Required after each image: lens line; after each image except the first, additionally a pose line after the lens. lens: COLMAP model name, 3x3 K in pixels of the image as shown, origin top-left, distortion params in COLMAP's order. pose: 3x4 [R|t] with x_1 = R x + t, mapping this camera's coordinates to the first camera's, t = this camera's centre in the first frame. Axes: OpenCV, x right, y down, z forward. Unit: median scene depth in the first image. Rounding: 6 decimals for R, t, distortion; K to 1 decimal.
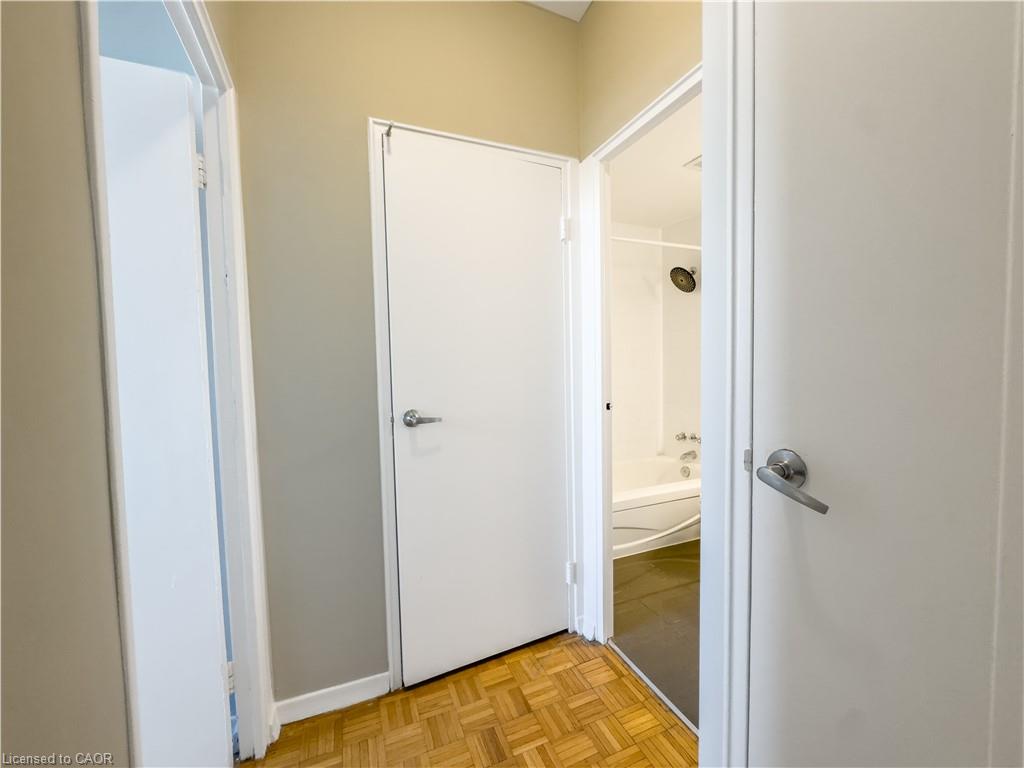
lens RADIAL K [[408.2, 0, 512.0], [0, 408.2, 384.0], [0, 0, 1]] dist [-0.002304, 0.000039]
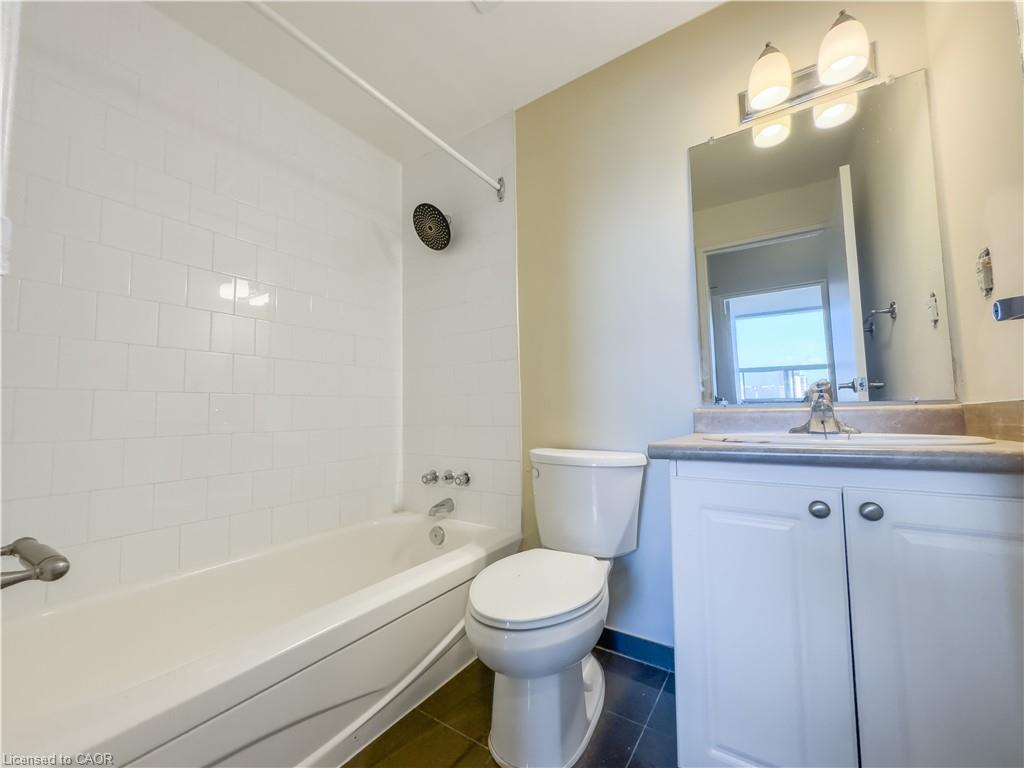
lens RADIAL K [[408.2, 0, 512.0], [0, 408.2, 384.0], [0, 0, 1]] dist [-0.002304, 0.000039]
pose [[0.830398, 0.042024, 0.555584, 0.170561], [0.027096, 0.992926, -0.115602, 0.064131], [-0.556511, 0.111050, 0.823385, 0.412271]]
